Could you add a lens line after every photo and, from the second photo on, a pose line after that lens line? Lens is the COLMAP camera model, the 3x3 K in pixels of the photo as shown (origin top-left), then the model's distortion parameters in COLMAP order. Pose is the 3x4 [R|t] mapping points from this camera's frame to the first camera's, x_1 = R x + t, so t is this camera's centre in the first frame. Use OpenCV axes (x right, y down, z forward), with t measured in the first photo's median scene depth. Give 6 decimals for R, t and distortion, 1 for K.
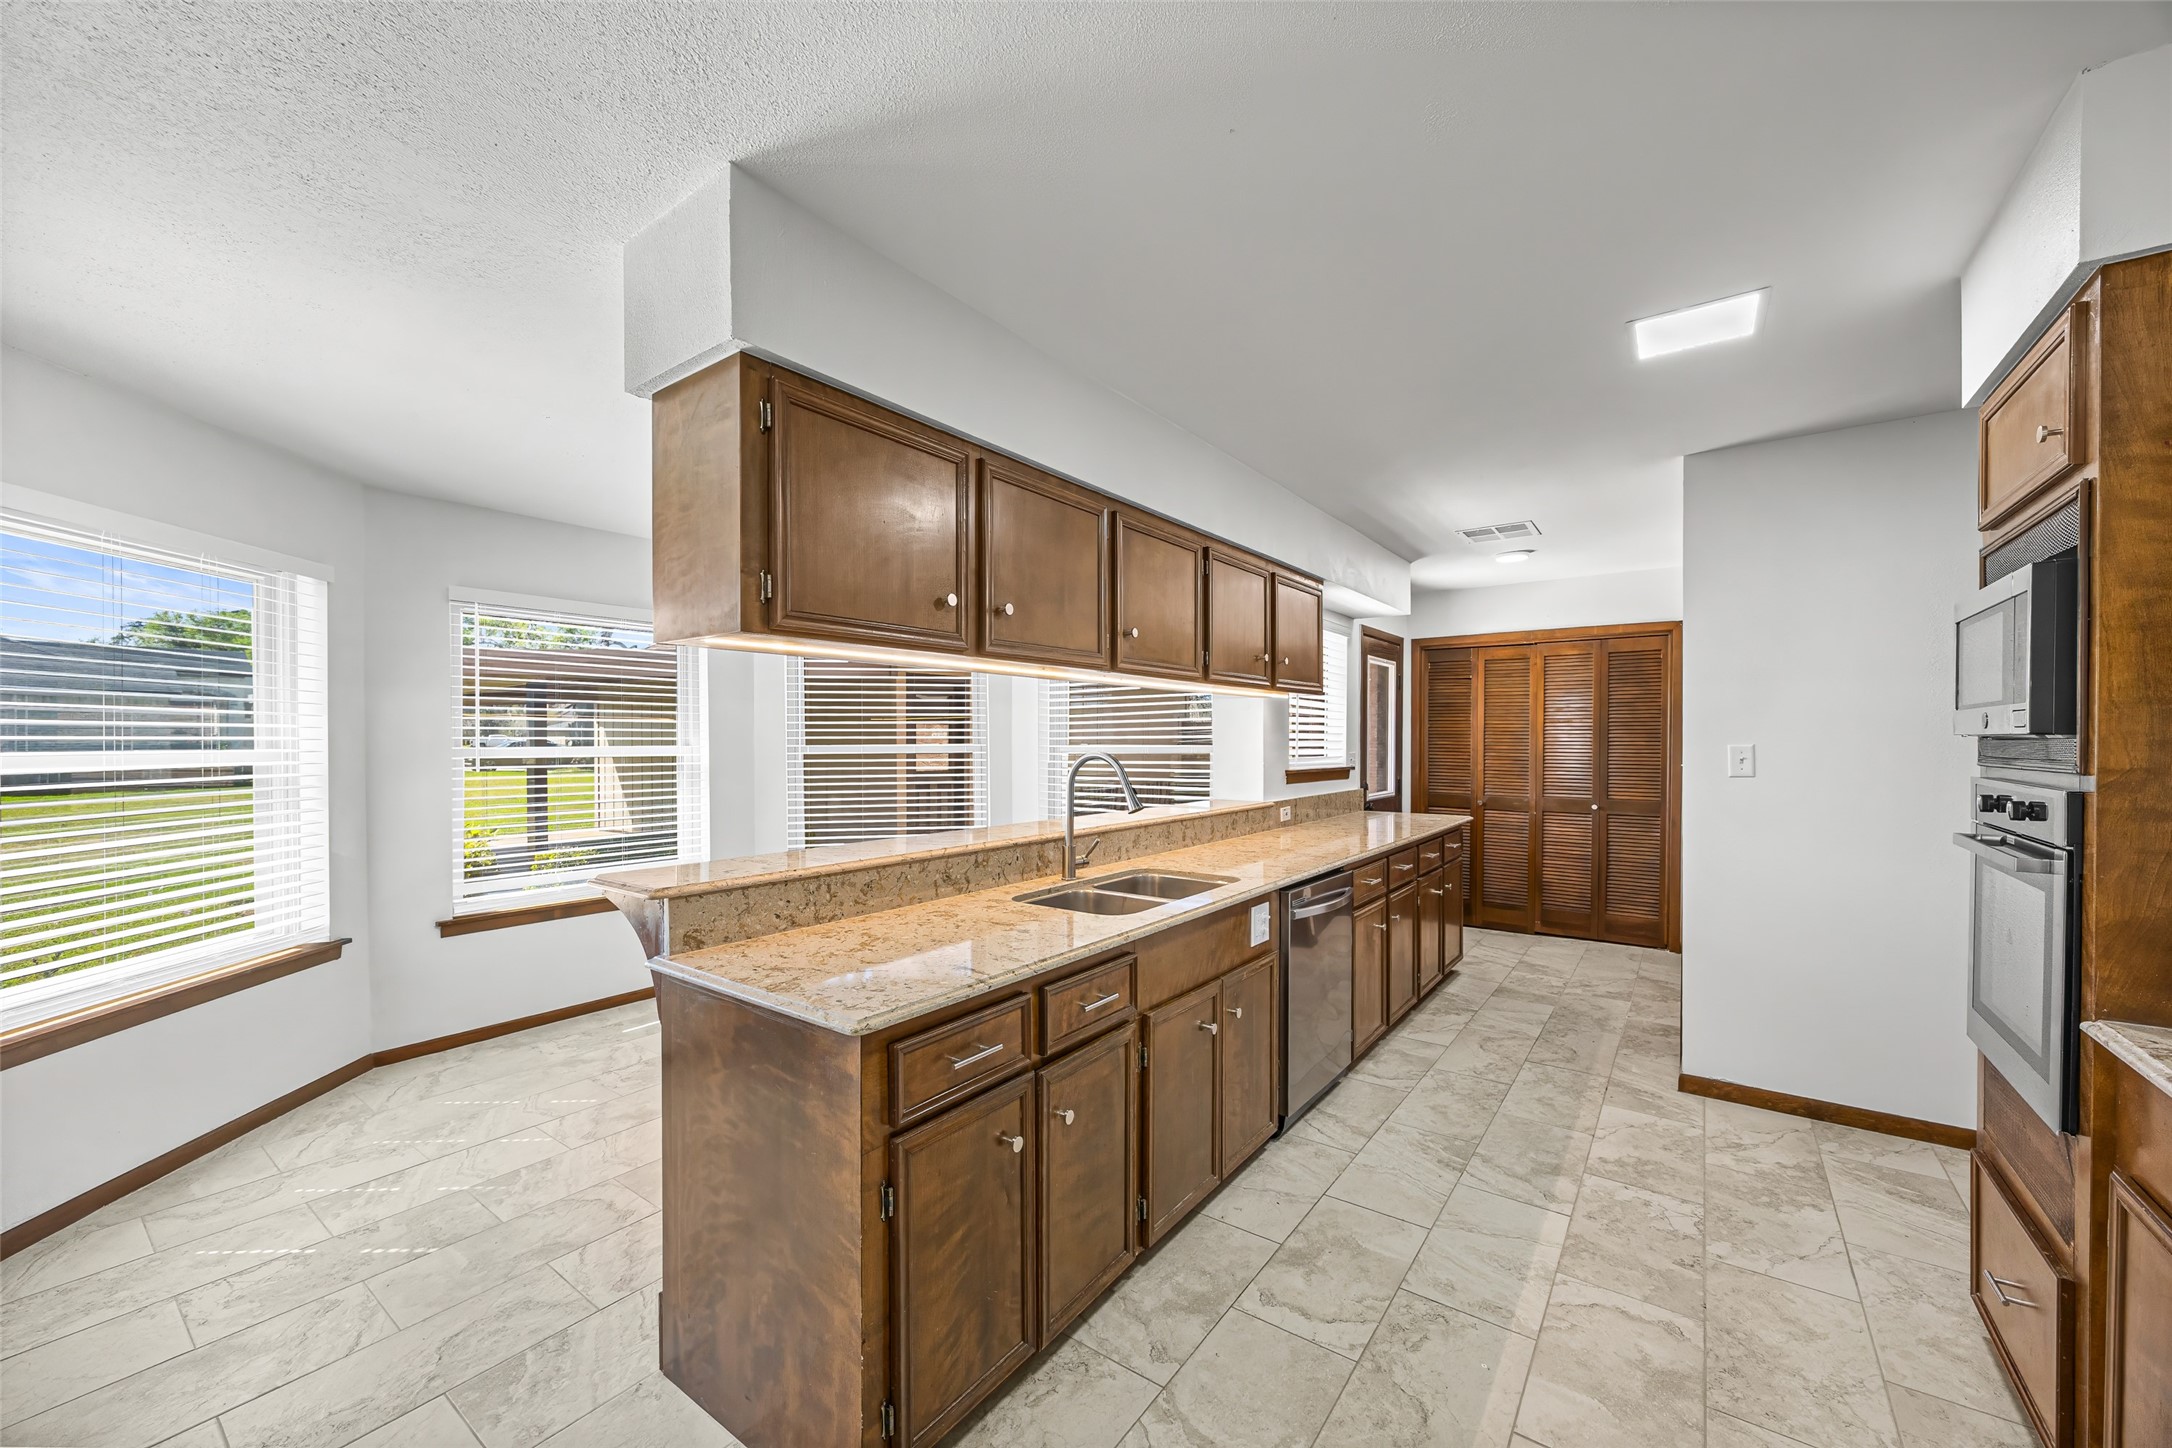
lens RADIAL K [[835.7, 0, 1080.8], [0, 835.7, 719.0], [0, 0, 1]] dist [0.000890, -0.000024]
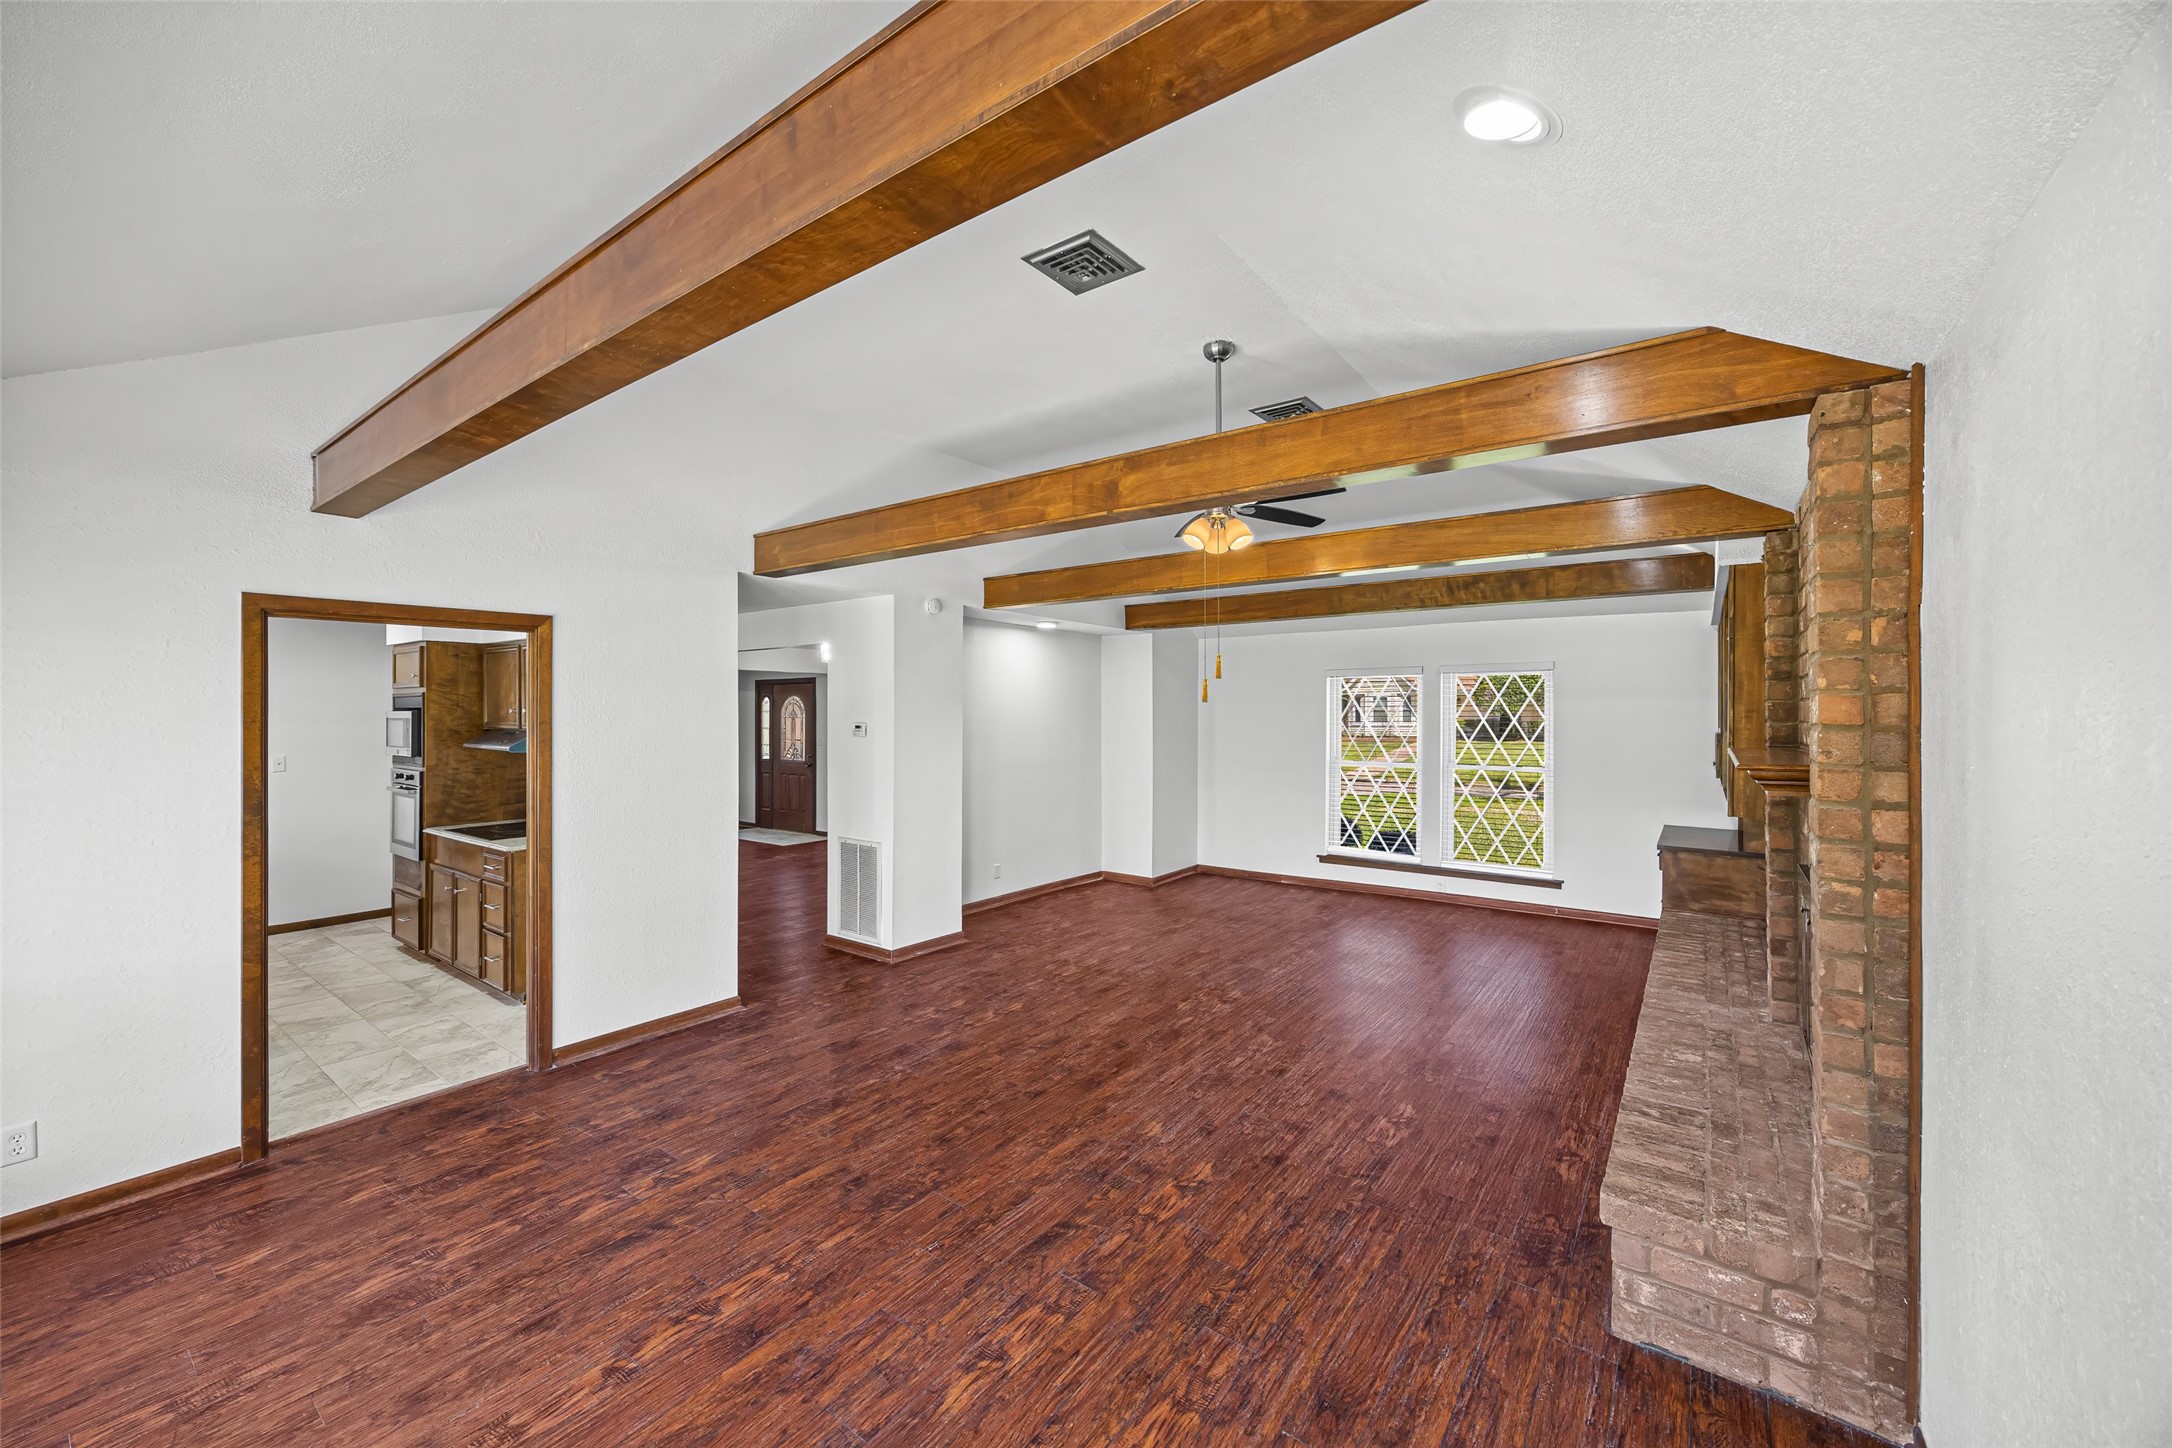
lens RADIAL K [[835.7, 0, 1080.8], [0, 835.7, 719.0], [0, 0, 1]] dist [0.000890, -0.000024]
pose [[-0.000464, -0.016058, 0.999871, -2.252284], [-0.005194, 0.999858, 0.016055, -0.196375], [-0.999986, -0.005186, -0.000548, -1.722800]]
